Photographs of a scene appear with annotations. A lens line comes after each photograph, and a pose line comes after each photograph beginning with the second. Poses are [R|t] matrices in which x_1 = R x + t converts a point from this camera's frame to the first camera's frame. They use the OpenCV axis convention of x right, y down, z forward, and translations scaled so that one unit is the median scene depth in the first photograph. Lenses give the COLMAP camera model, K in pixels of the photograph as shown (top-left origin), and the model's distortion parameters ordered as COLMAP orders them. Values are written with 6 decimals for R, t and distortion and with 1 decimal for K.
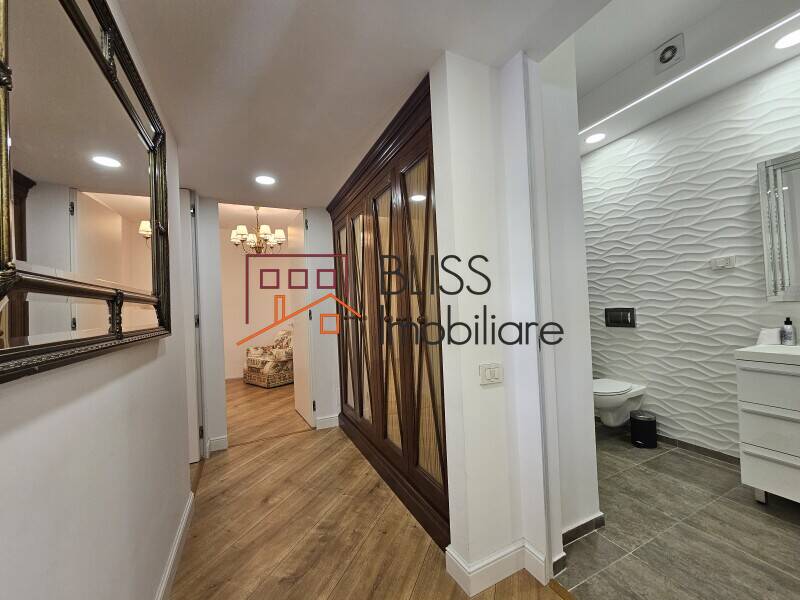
lens RADIAL K [[326.2, 0, 402.8], [0, 326.2, 302.9], [0, 0, 1]] dist [-0.004613, 0.002187]
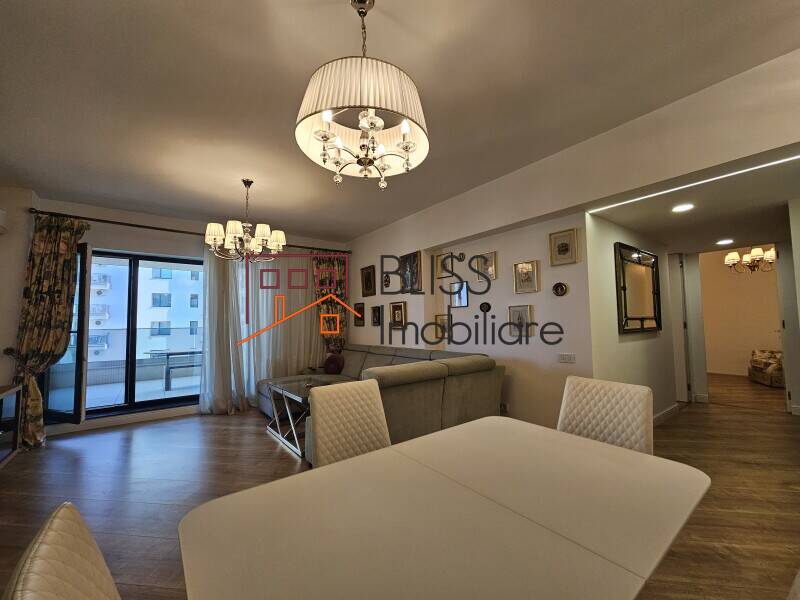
lens RADIAL K [[326.2, 0, 401.6], [0, 326.2, 304.4], [0, 0, 1]] dist [-0.004613, 0.002187]
pose [[0.205842, -0.010905, -0.978525, 1.567102], [0.018719, 0.999799, -0.007204, -0.144642], [0.978406, -0.016834, 0.206005, -1.752833]]
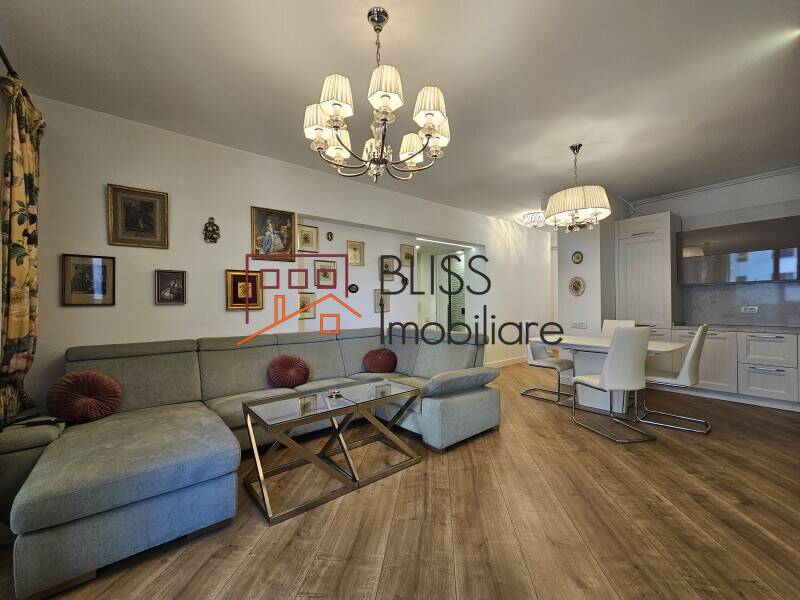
lens RADIAL K [[326.2, 0, 399.8], [0, 326.2, 305.1], [0, 0, 1]] dist [-0.004613, 0.002187]
pose [[0.972457, 0.041844, 0.229296, -1.260521], [-0.044290, 0.999003, 0.005532, -0.004485], [-0.228836, -0.015535, 0.973341, -3.657002]]
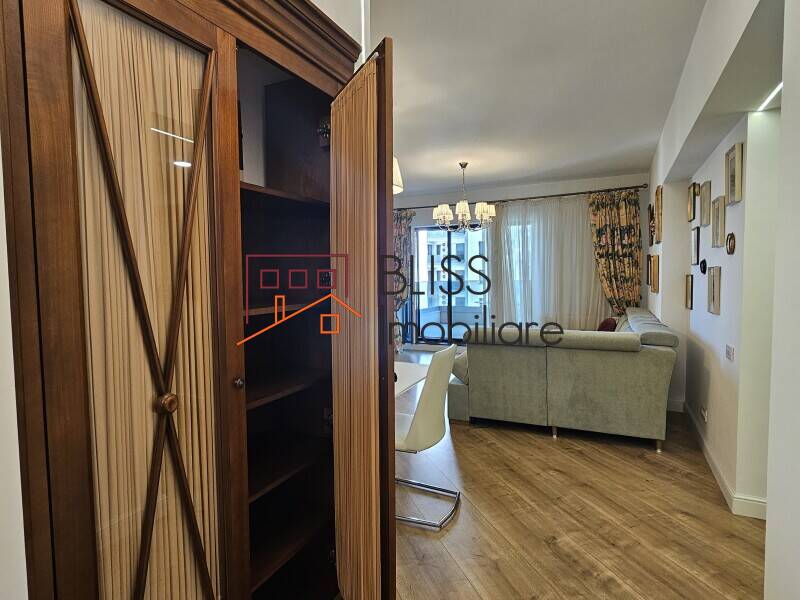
lens RADIAL K [[436.7, 0, 399.0], [0, 436.7, 300.9], [0, 0, 1]] dist [0.001040, -0.000454]
pose [[-0.783310, 0.098123, -0.613838, 1.901275], [0.061926, 0.994869, 0.080009, -0.242365], [0.618539, 0.024659, -0.785367, 0.388573]]
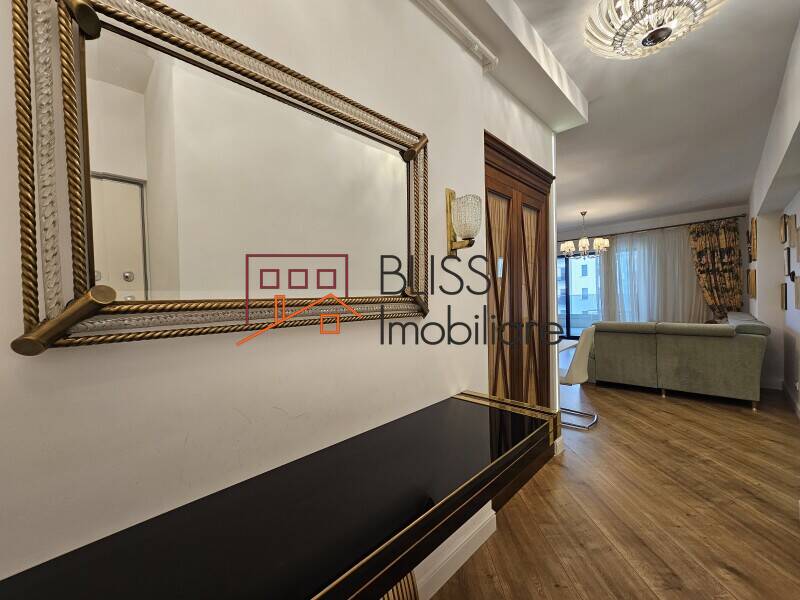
lens RADIAL K [[326.2, 0, 401.3], [0, 326.2, 303.1], [0, 0, 1]] dist [-0.004613, 0.002187]
pose [[-0.937330, 0.082476, -0.338542, 2.701950], [0.078770, 0.996587, 0.024697, -0.226272], [0.339424, -0.003517, -0.940627, 0.837219]]
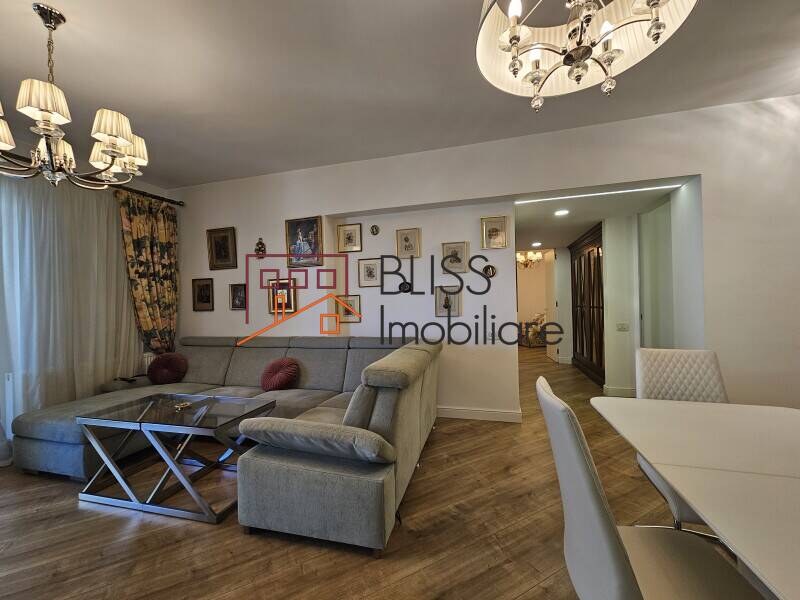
lens RADIAL K [[326.2, 0, 403.4], [0, 326.2, 302.3], [0, 0, 1]] dist [-0.004613, 0.002187]
pose [[0.752360, 0.028534, -0.658134, 0.706252], [-0.003033, 0.999201, 0.039855, -0.110384], [0.658745, -0.027990, 0.751845, -2.443424]]
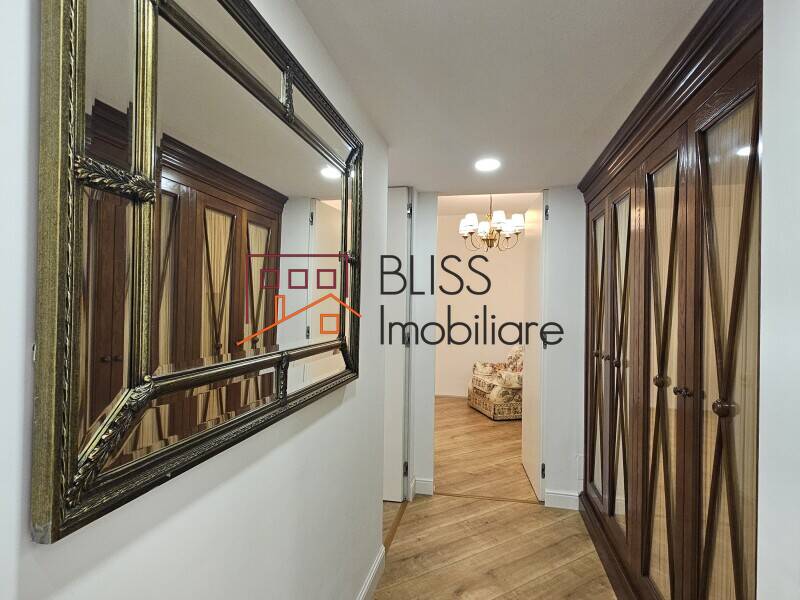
lens RADIAL K [[436.7, 0, 398.2], [0, 436.7, 301.0], [0, 0, 1]] dist [0.001040, -0.000454]
pose [[0.792365, 0.053522, -0.607694, 0.079123], [-0.044526, 0.998561, 0.029890, -0.152143], [0.608420, 0.003374, 0.793608, 0.139600]]
